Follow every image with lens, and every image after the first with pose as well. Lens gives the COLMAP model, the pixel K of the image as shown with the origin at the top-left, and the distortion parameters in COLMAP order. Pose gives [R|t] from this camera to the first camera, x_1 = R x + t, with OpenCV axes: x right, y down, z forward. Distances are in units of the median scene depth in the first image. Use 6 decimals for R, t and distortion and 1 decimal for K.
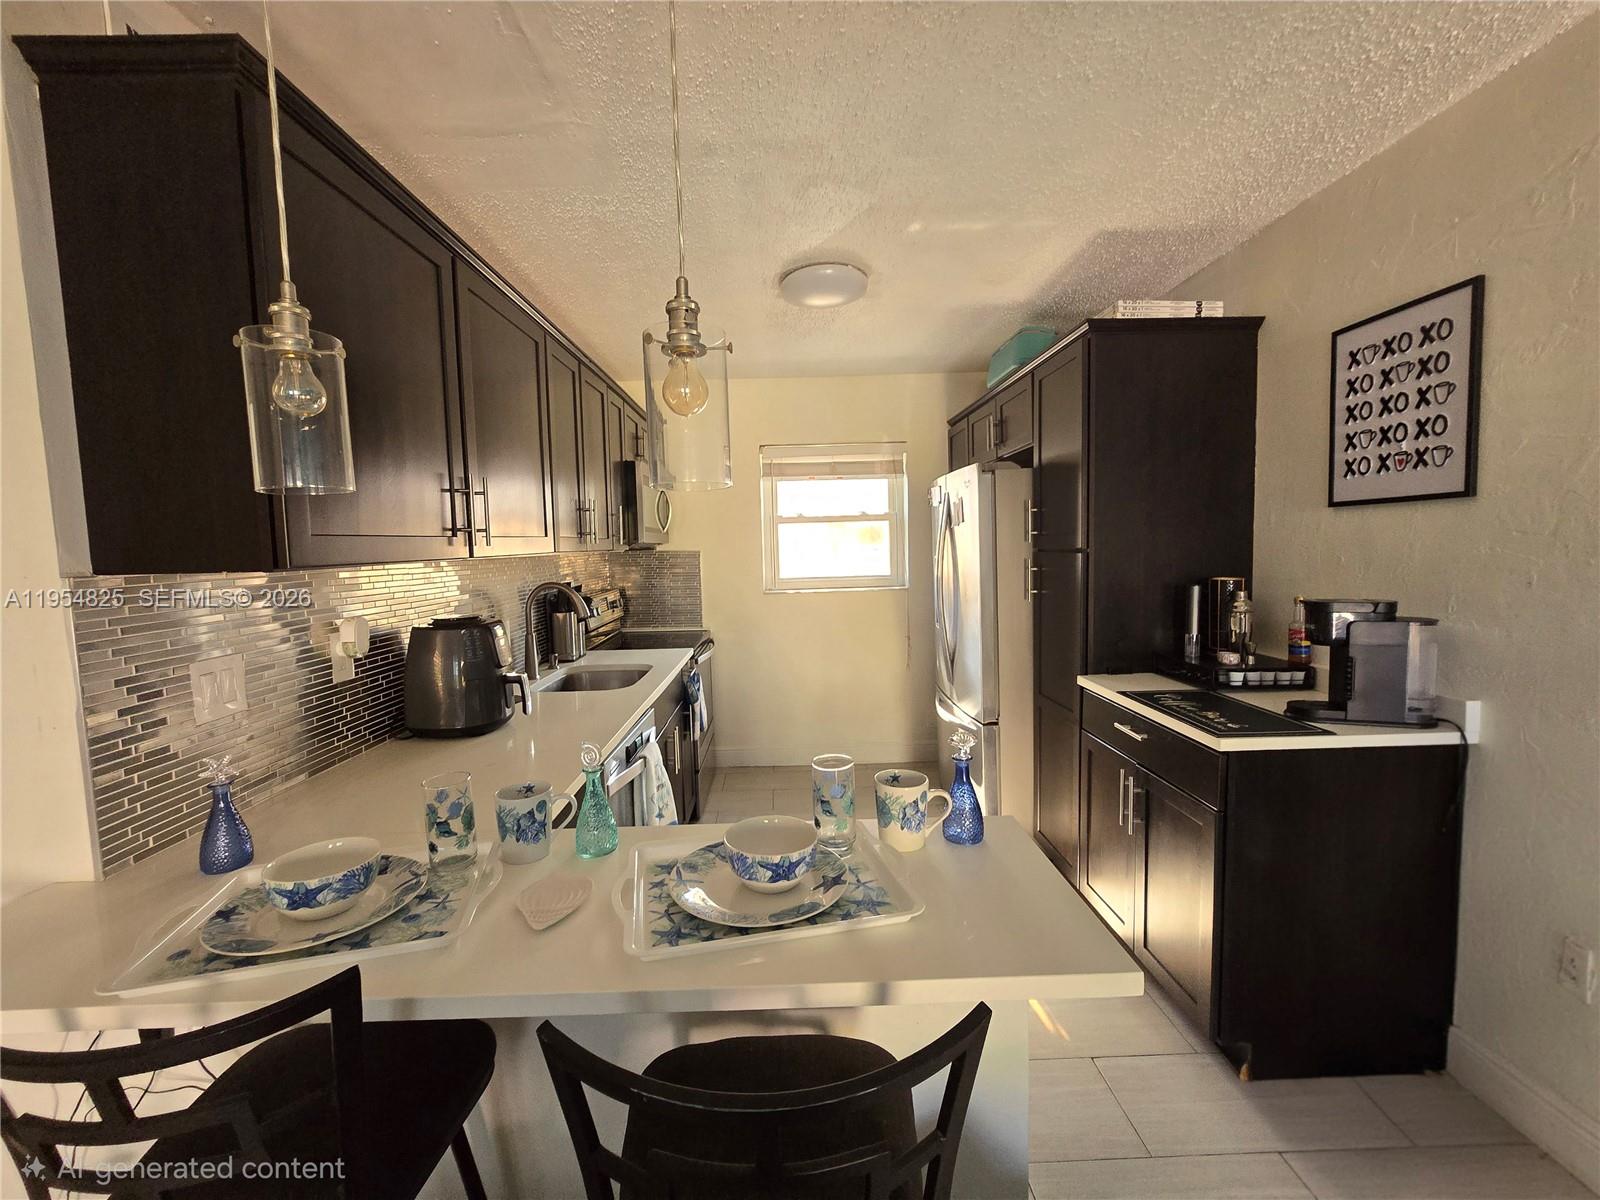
lens RADIAL K [[662.3, 0, 790.7], [0, 662.3, 595.3], [0, 0, 1]] dist [-0.004051, 0.001655]
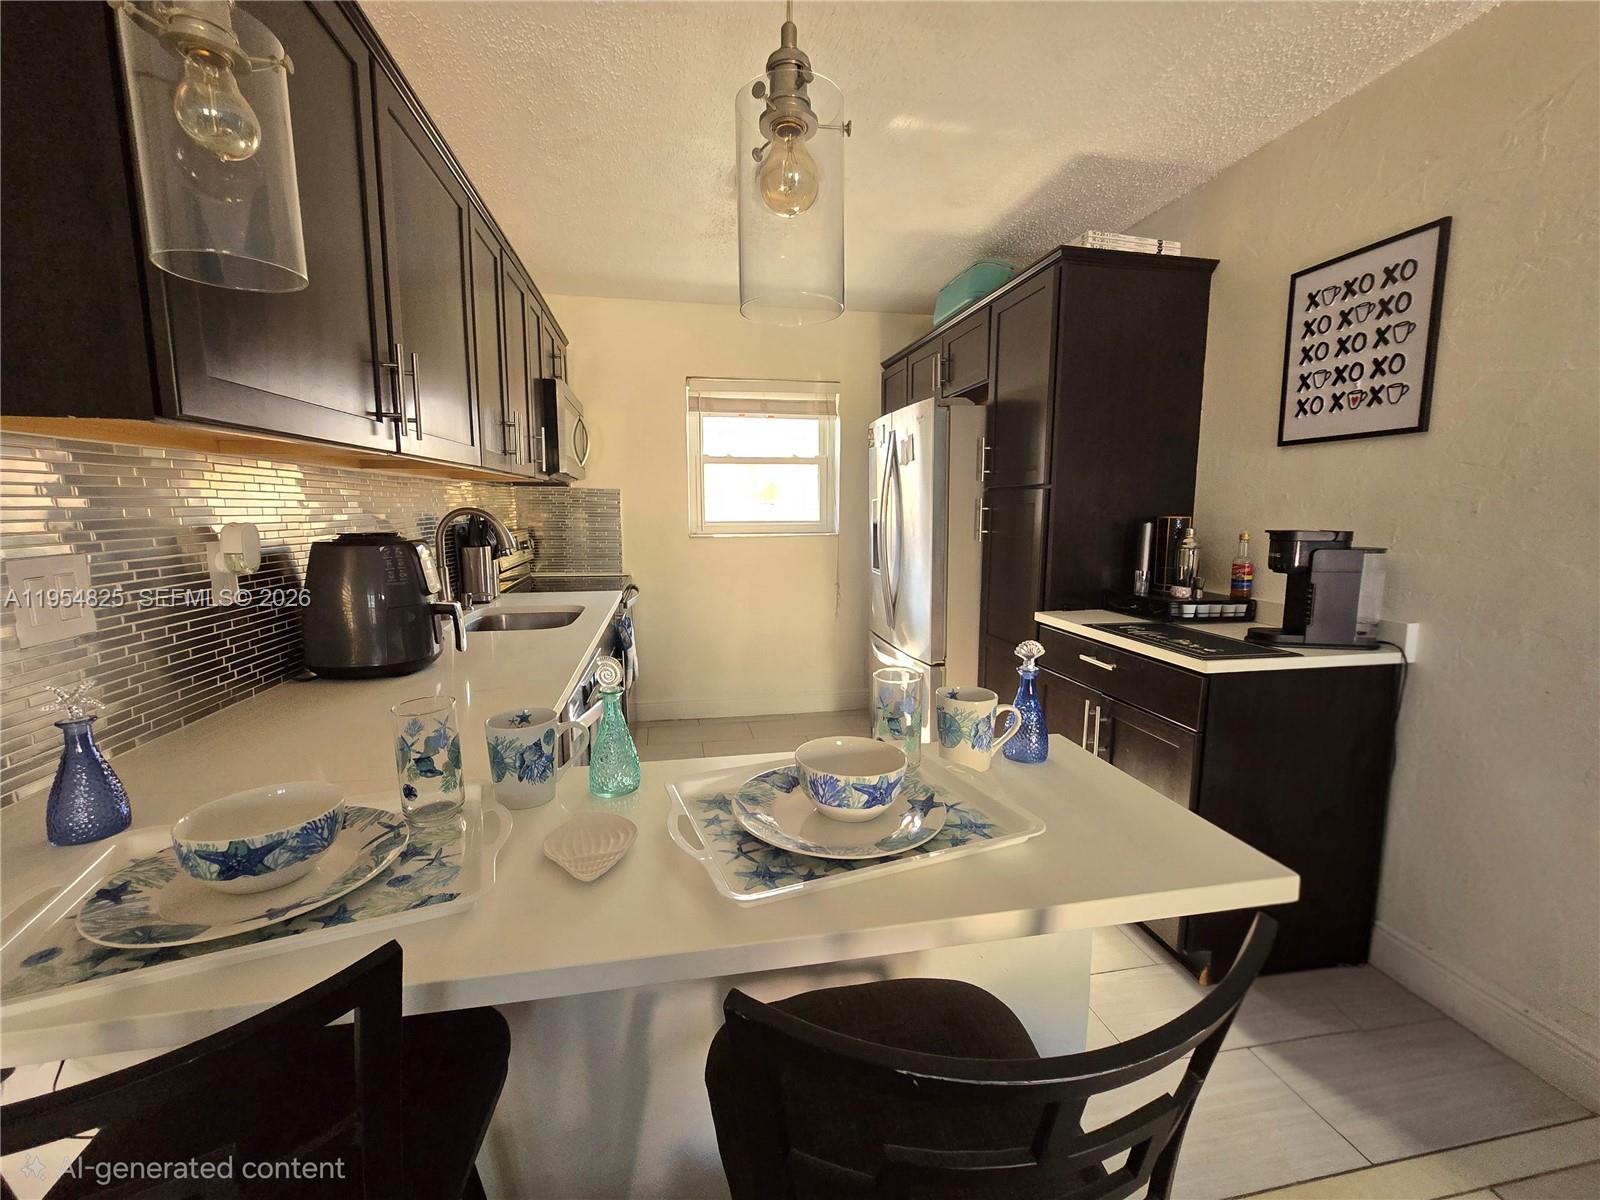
lens RADIAL K [[662.3, 0, 792.1], [0, 662.3, 593.3], [0, 0, 1]] dist [-0.004051, 0.001655]
pose [[0.984817, 0.003717, 0.173555, -0.134029], [-0.012914, 0.998569, 0.051893, 0.059441], [-0.173114, -0.053346, 0.983456, 0.101986]]
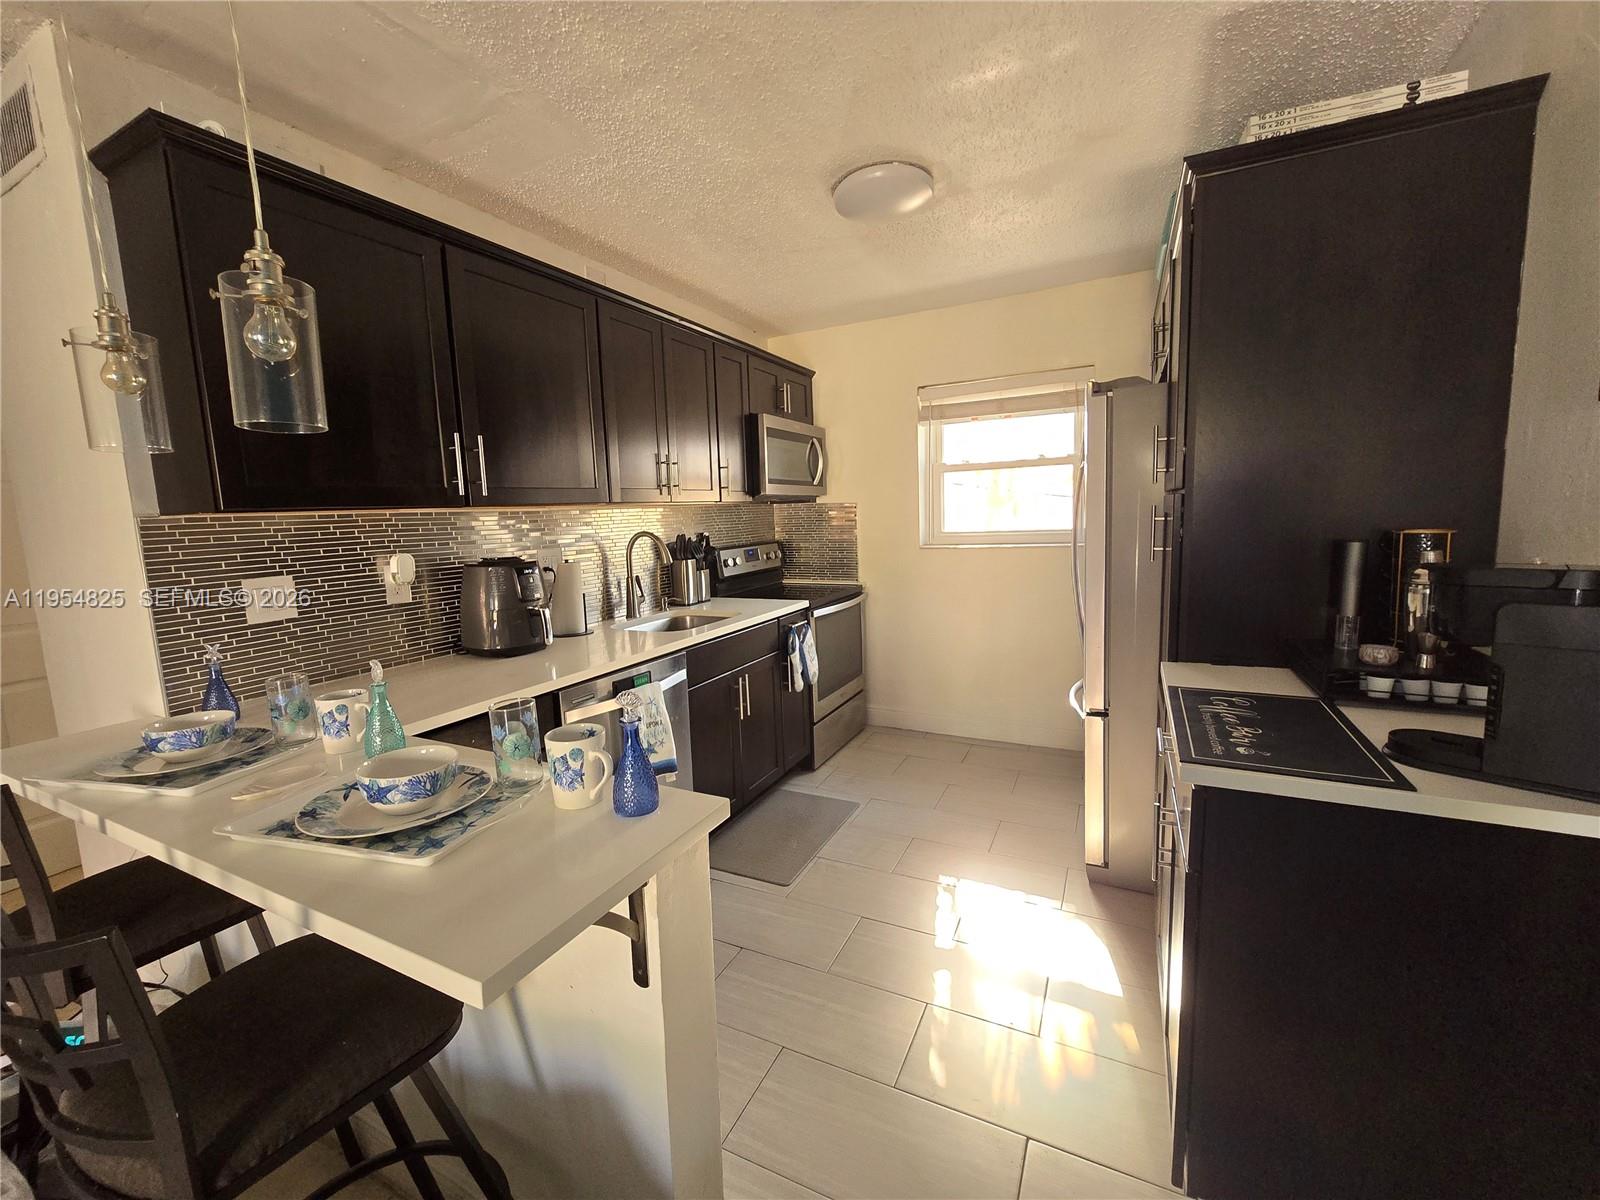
lens RADIAL K [[662.3, 0, 785.0], [0, 662.3, 596.9], [0, 0, 1]] dist [-0.004051, 0.001655]
pose [[0.883356, 0.053371, -0.465654, 0.520106], [-0.022535, 0.997183, 0.071541, 0.007136], [0.468161, -0.052703, 0.882070, 0.195610]]
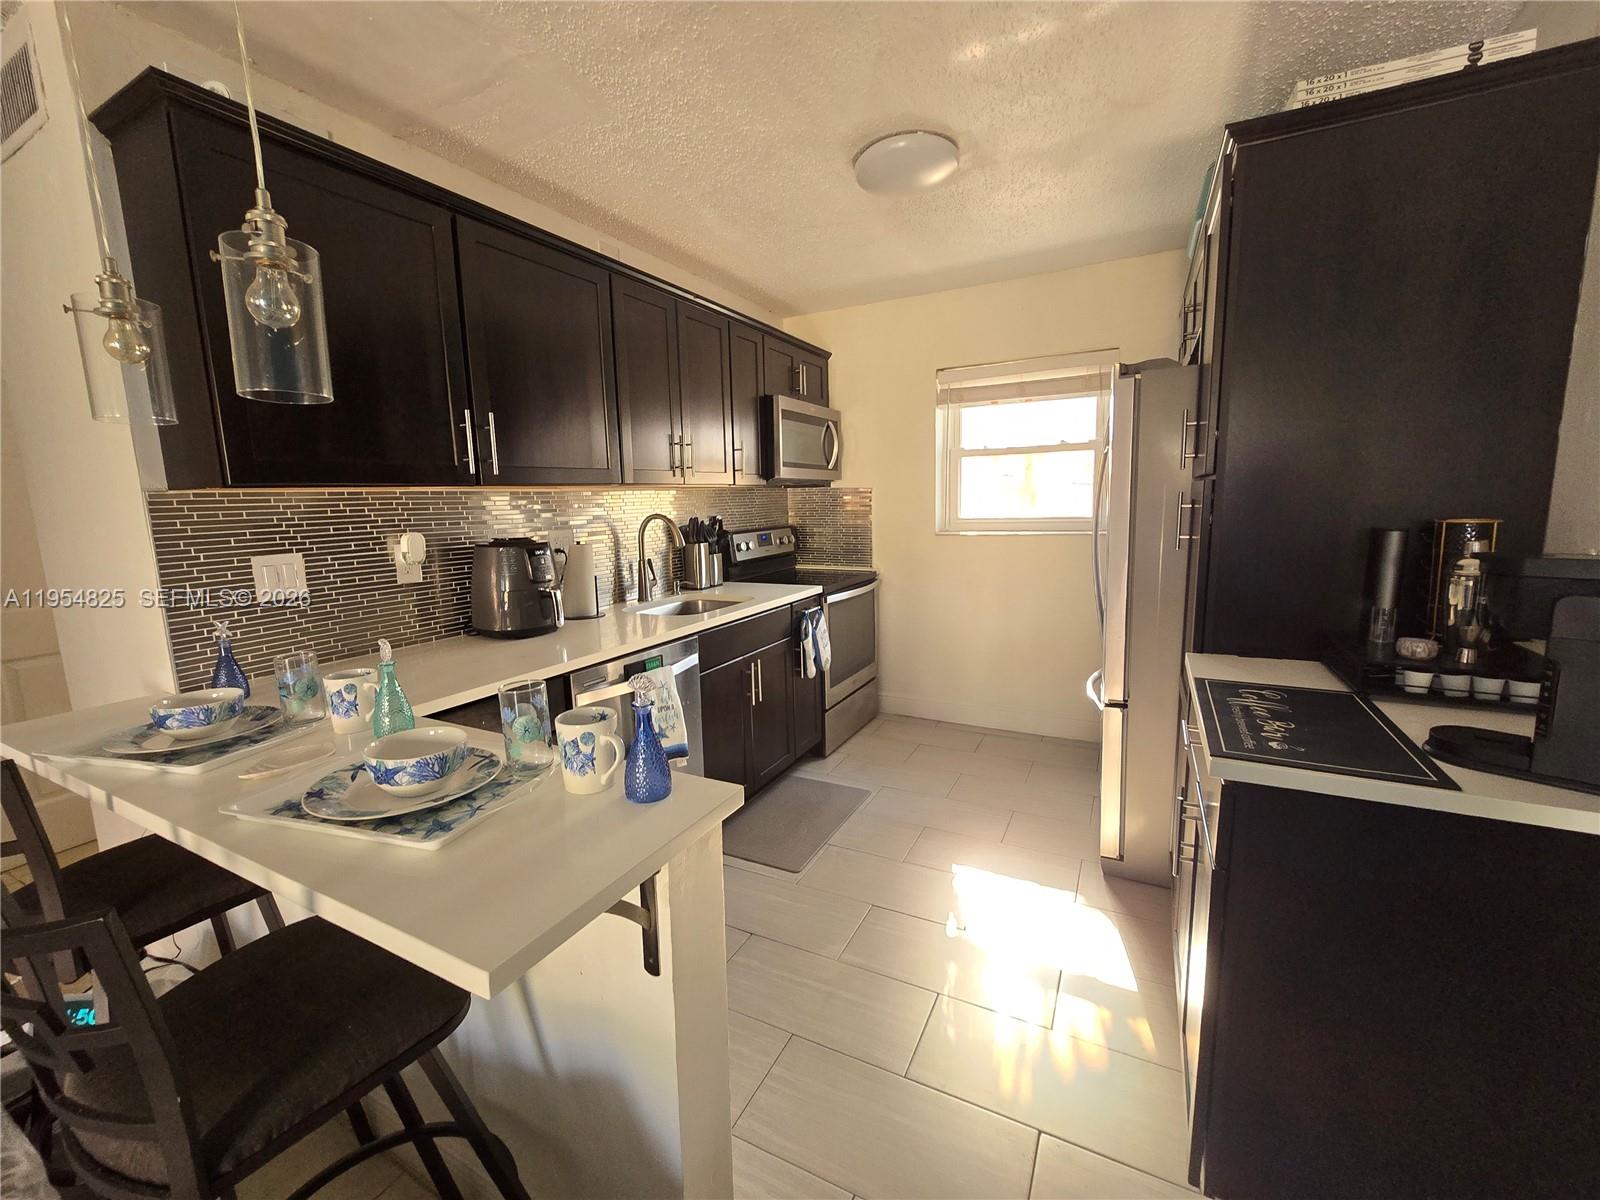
lens RADIAL K [[662.3, 0, 786.7], [0, 662.3, 599.7], [0, 0, 1]] dist [-0.004051, 0.001655]
pose [[0.876116, 0.076570, -0.475981, 0.505580], [-0.034364, 0.994714, 0.096765, 0.011893], [0.480874, -0.068421, 0.874116, 0.209553]]
